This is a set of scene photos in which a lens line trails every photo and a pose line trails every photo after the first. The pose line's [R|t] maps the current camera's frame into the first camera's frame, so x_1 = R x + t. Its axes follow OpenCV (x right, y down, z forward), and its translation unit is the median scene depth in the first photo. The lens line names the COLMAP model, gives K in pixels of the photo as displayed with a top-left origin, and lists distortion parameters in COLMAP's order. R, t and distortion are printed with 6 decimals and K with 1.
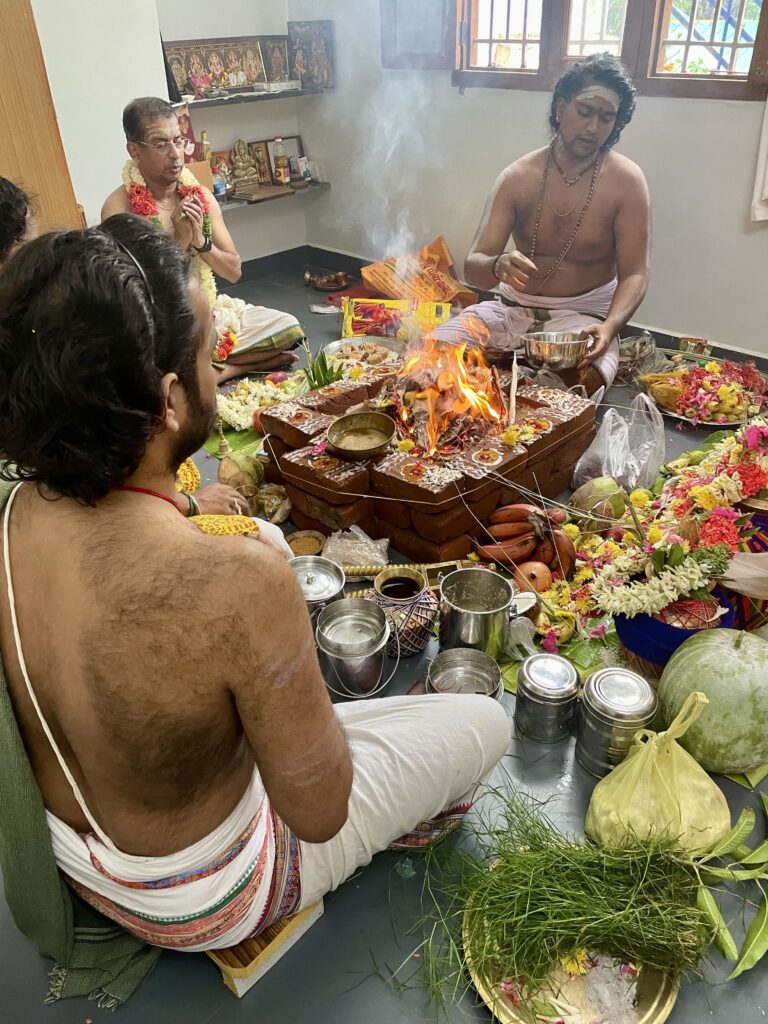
lens RADIAL K [[776.2, 0, 385.3], [0, 776.2, 499.0], [0, 0, 1]] dist [0.109916, -0.121553]
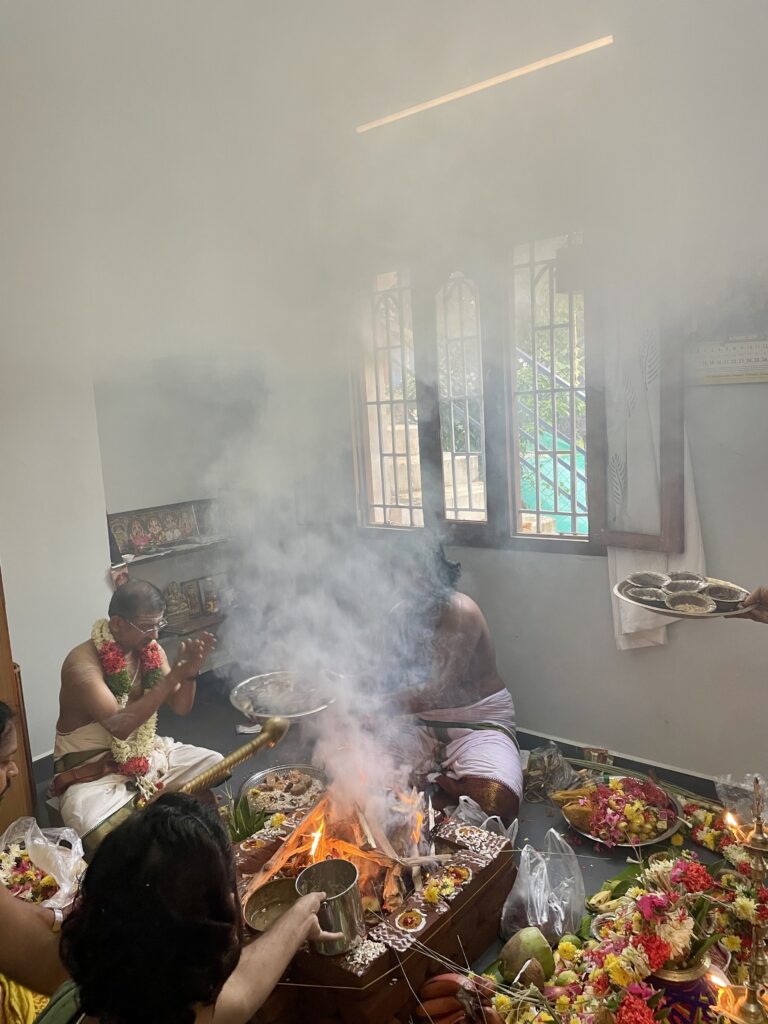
lens RADIAL K [[776.2, 0, 385.3], [0, 776.2, 499.0], [0, 0, 1]] dist [0.109916, -0.121553]
pose [[0.994345, -0.051430, 0.092914, 0.028961], [0.085800, 0.904624, -0.417485, -0.106060], [-0.062581, 0.423096, 0.903921, -0.120242]]
